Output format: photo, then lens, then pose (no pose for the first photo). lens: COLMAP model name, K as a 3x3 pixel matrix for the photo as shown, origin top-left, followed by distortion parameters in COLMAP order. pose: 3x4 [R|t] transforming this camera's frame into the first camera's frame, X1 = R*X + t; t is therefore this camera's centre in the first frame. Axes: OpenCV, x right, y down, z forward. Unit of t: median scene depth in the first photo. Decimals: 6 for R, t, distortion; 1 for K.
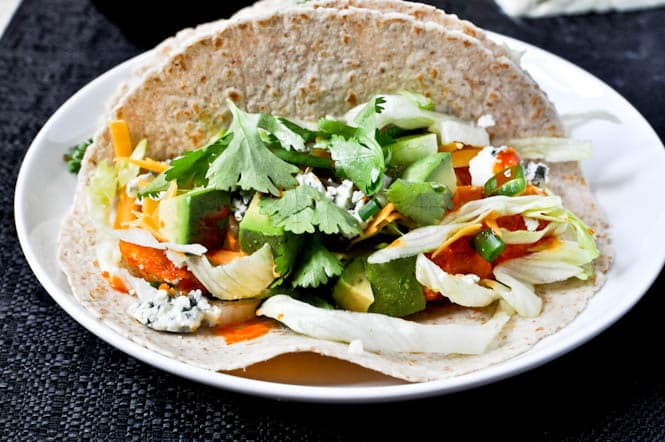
lens RADIAL K [[1007.9, 0, 332.5], [0, 1007.9, 221.0], [0, 0, 1]] dist [-0.242720, -0.014188]
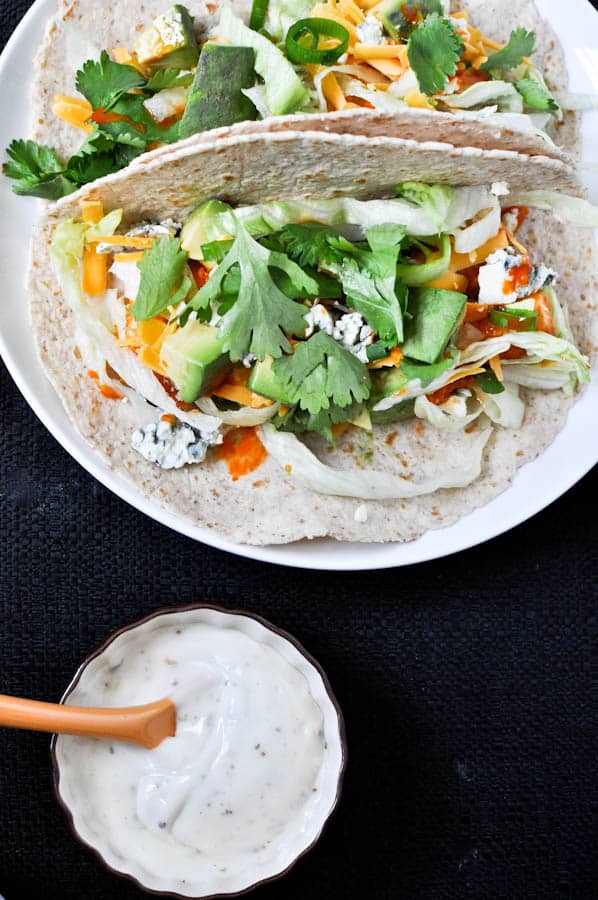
lens RADIAL K [[1364.0, 0, 299.0], [0, 1364.0, 450.0], [0, 0, 1]] dist [-0.242720, -0.014188]
pose [[0.985848, -0.015486, 0.166924, -0.257129], [-0.107104, 0.707824, 0.698222, -0.845798], [-0.128965, -0.706219, 0.696149, 0.015728]]
